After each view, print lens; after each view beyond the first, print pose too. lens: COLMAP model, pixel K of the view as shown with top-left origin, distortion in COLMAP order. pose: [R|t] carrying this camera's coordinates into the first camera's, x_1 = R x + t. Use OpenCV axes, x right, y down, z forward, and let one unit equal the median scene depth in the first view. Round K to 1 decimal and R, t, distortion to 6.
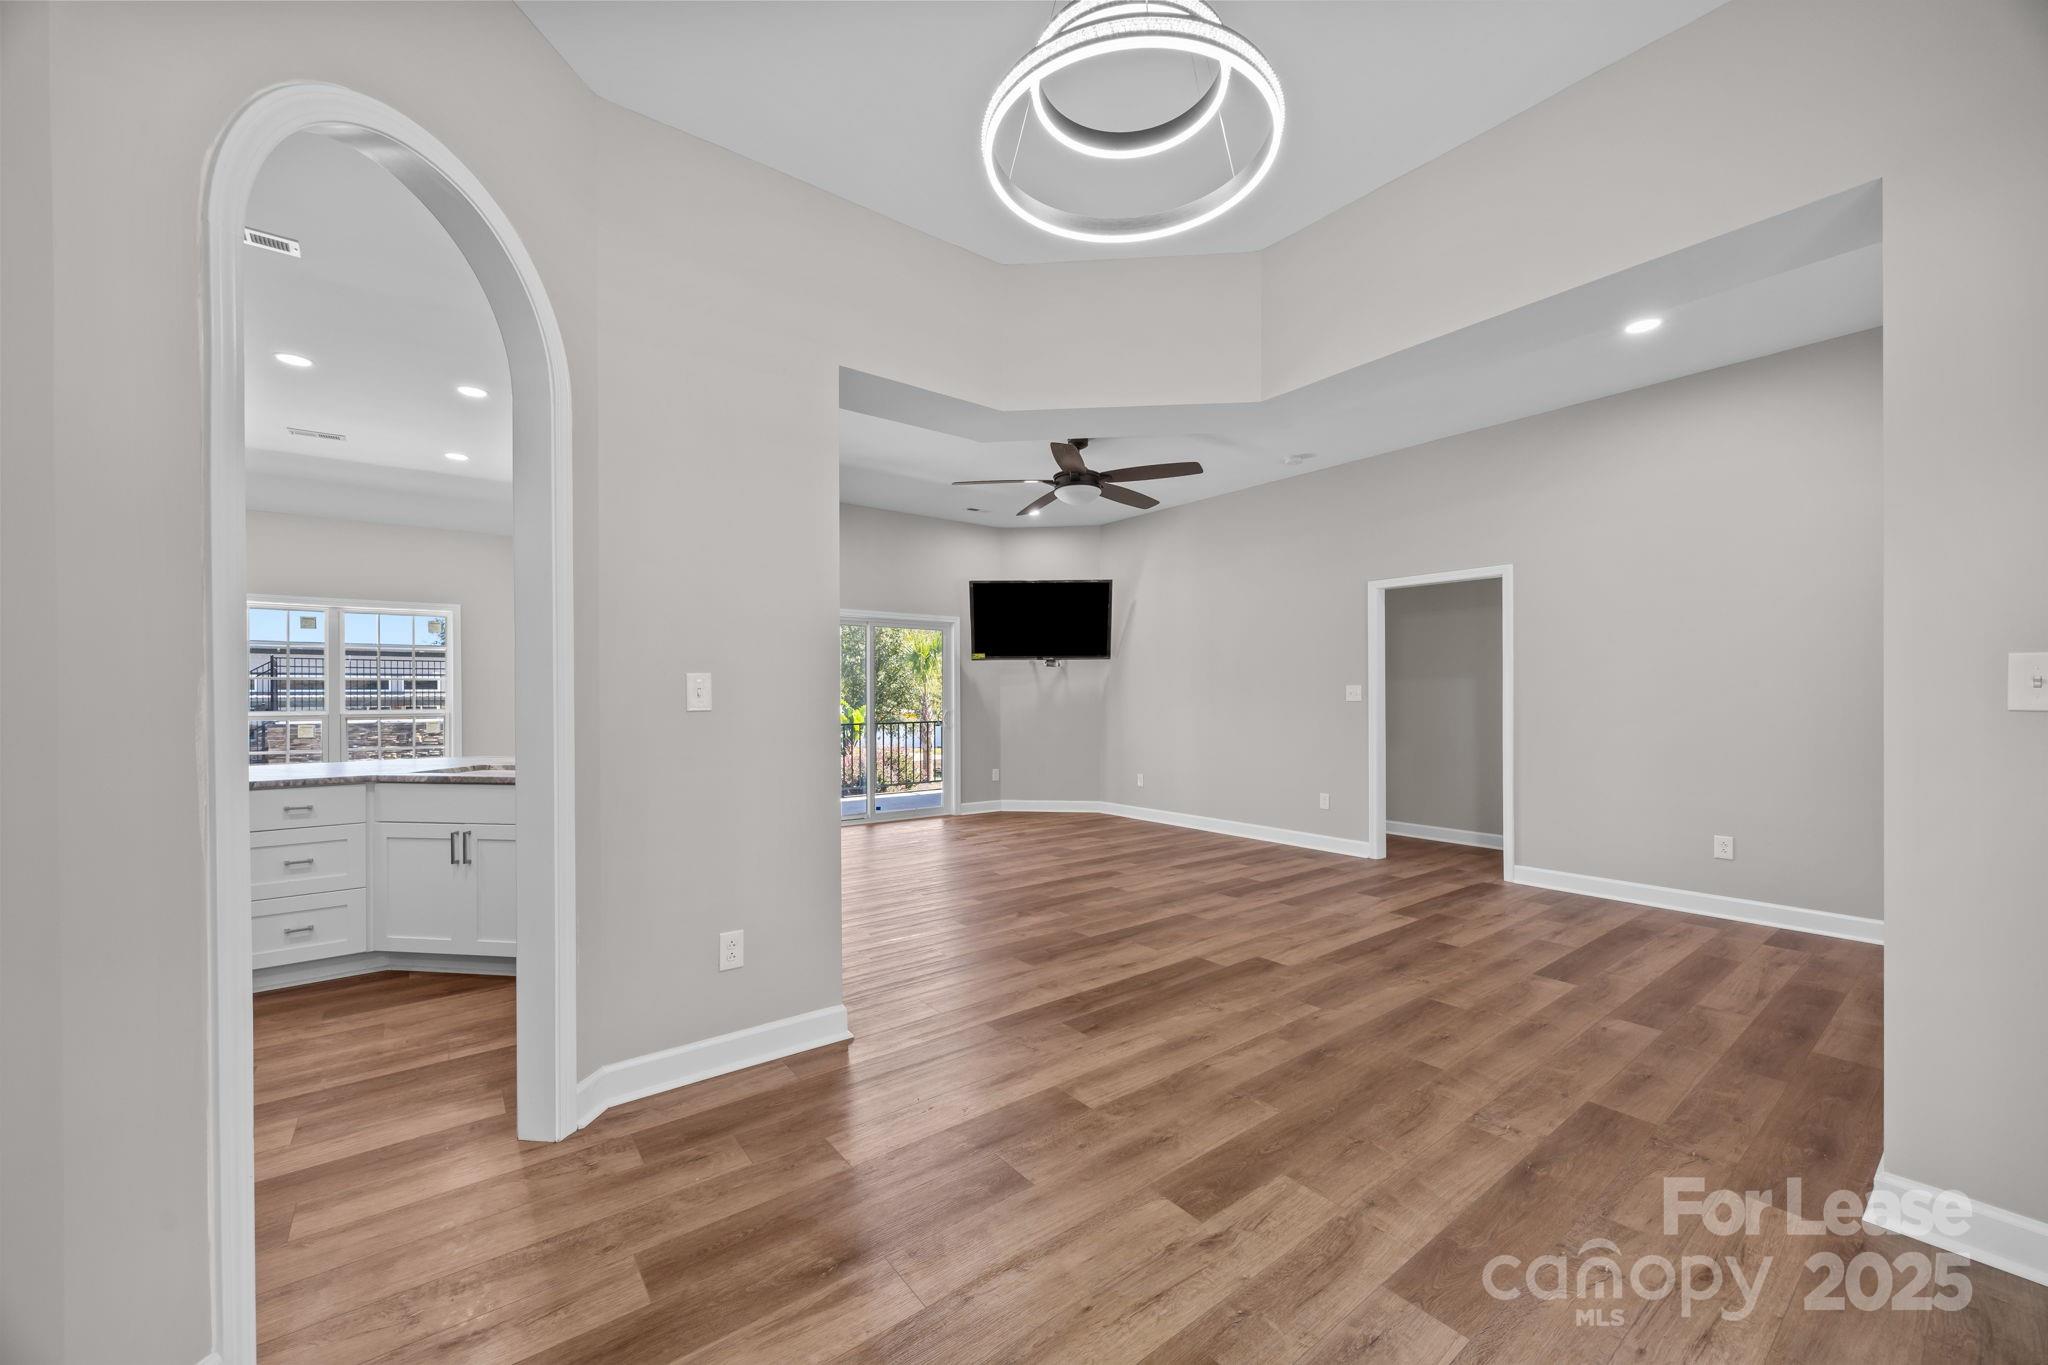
lens RADIAL K [[776.2, 0, 1033.3], [0, 776.2, 691.2], [0, 0, 1]] dist [-0.001523, 0.000095]
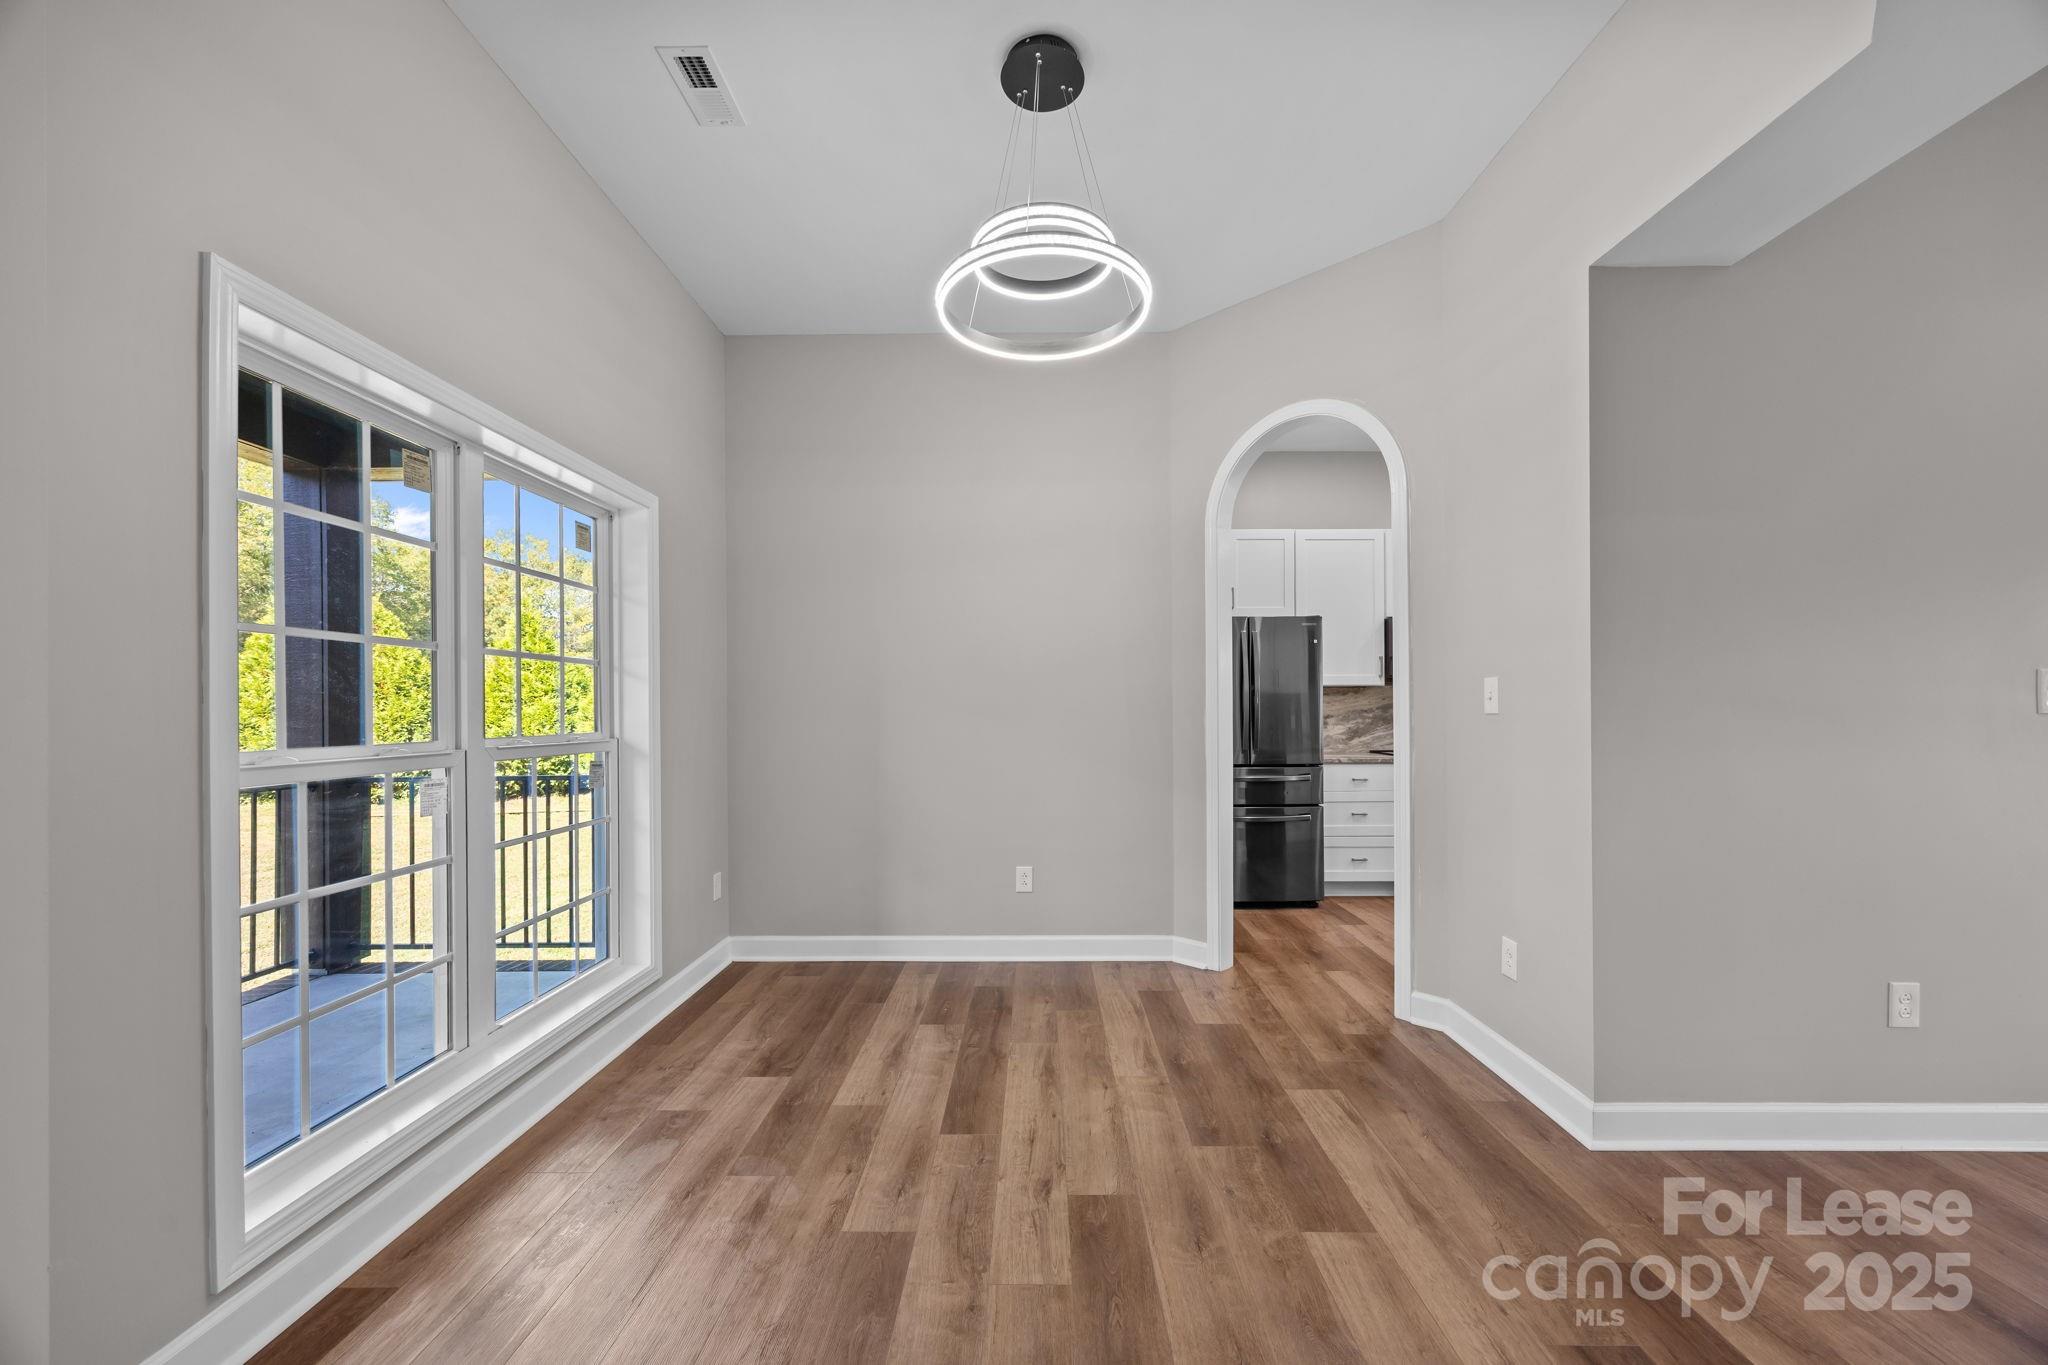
lens RADIAL K [[796.4, 0, 1015.2], [0, 796.4, 708.2], [0, 0, 1]] dist [0.008048, 0.000002]
pose [[-0.631656, 0.006468, -0.775222, 0.742133], [0.008170, 0.999965, 0.001685, 0.012989], [0.775206, -0.005269, -0.631687, 1.099577]]
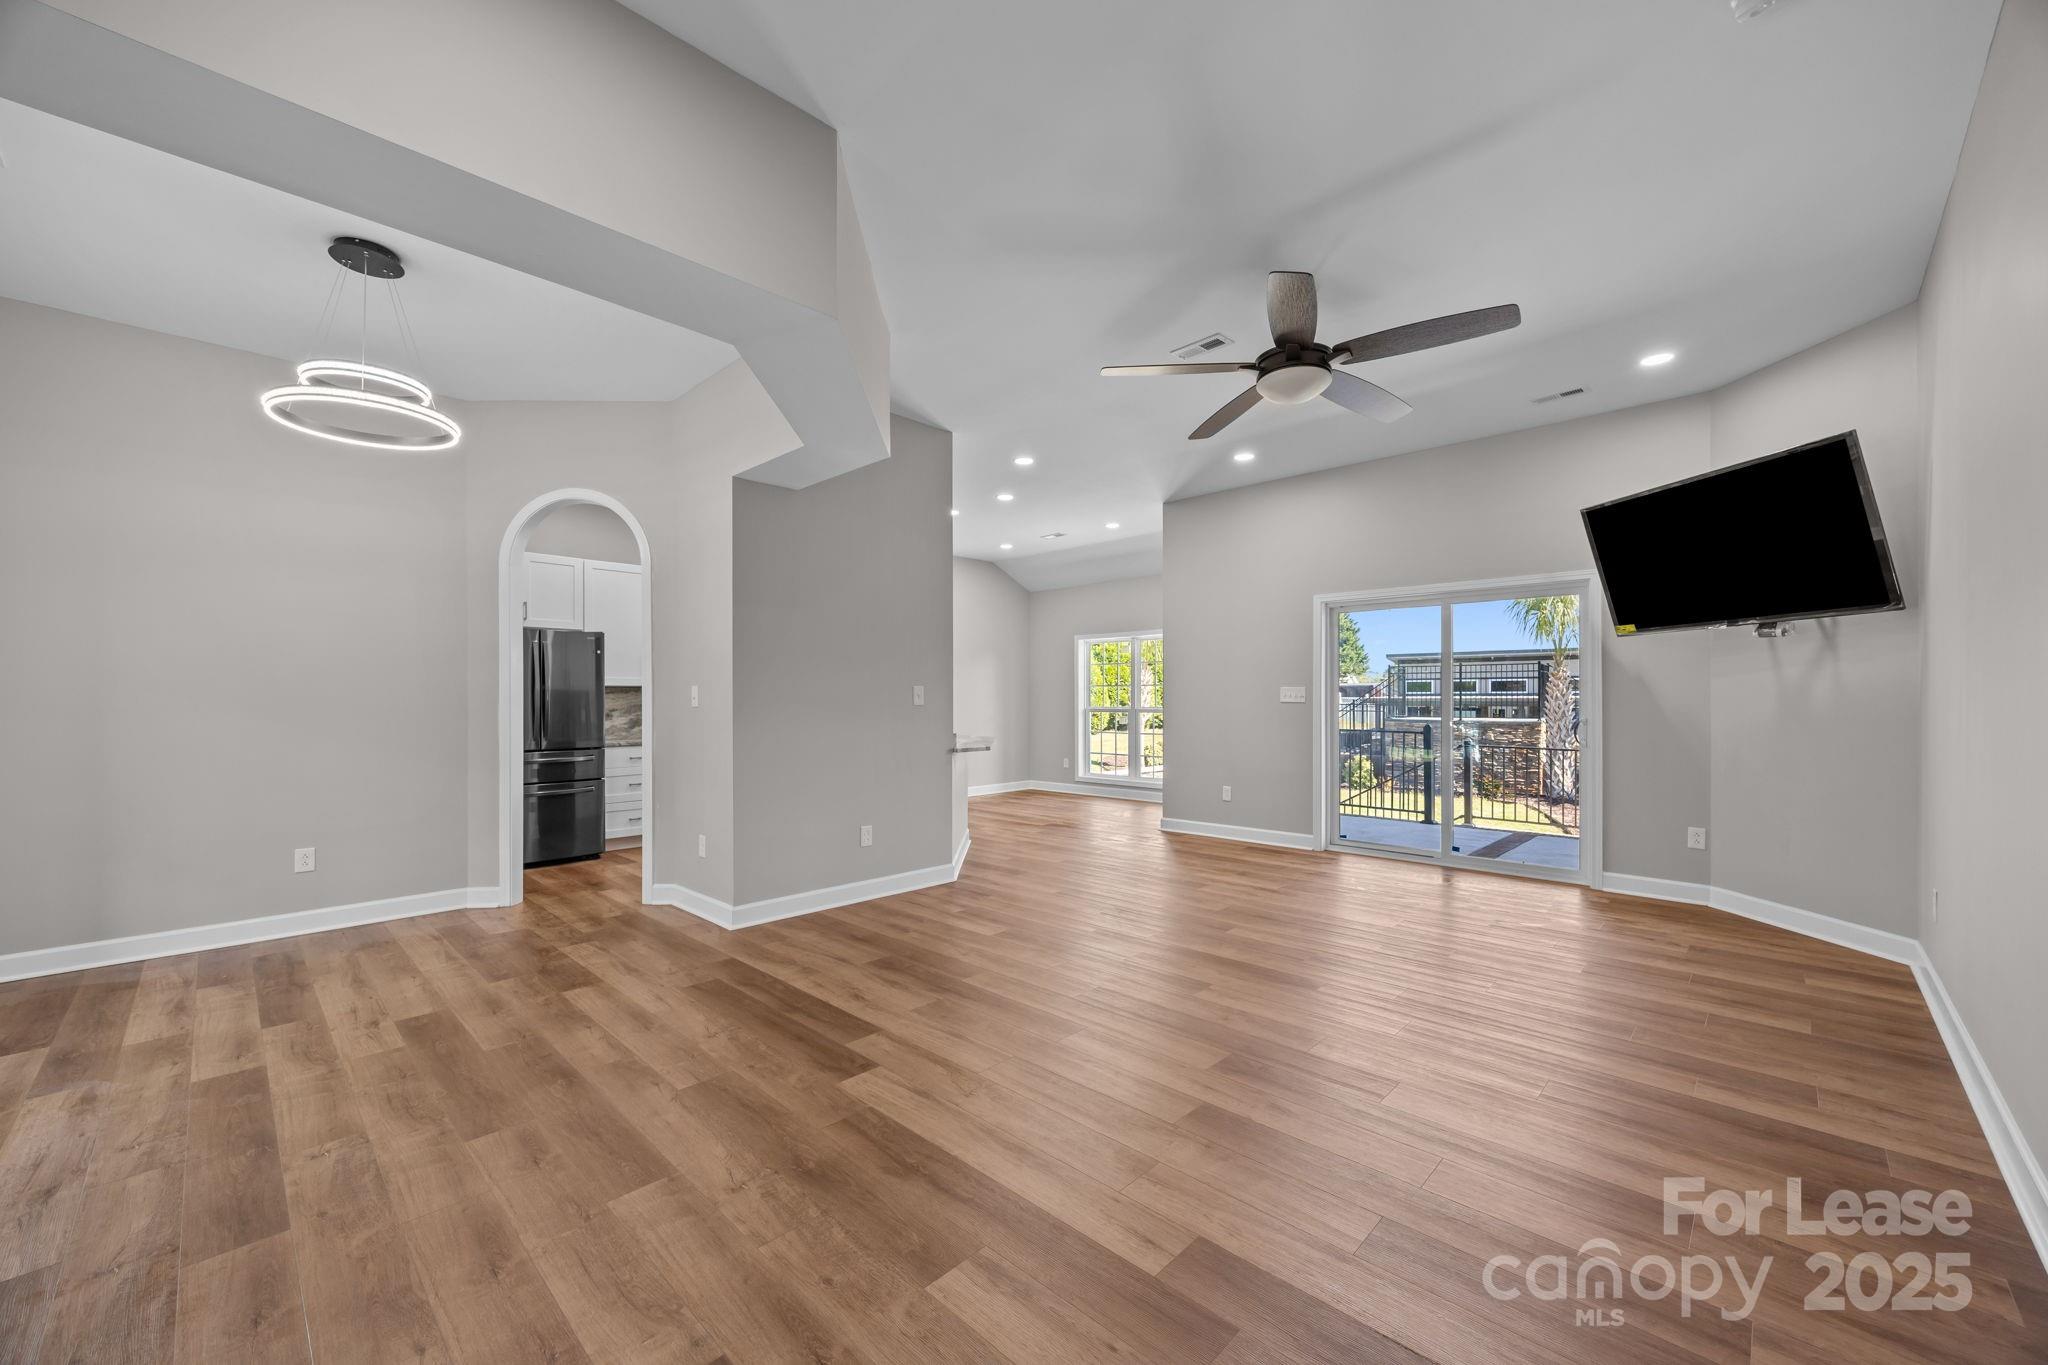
lens RADIAL K [[799.1, 0, 1045.3], [0, 799.1, 695.2], [0, 0, 1]] dist [0.000580, -0.000812]
pose [[0.153105, -0.002591, -0.988207, 1.401282], [0.006946, 0.999975, -0.001546, 0.008893], [0.988186, -0.006628, 0.153119, 1.410092]]
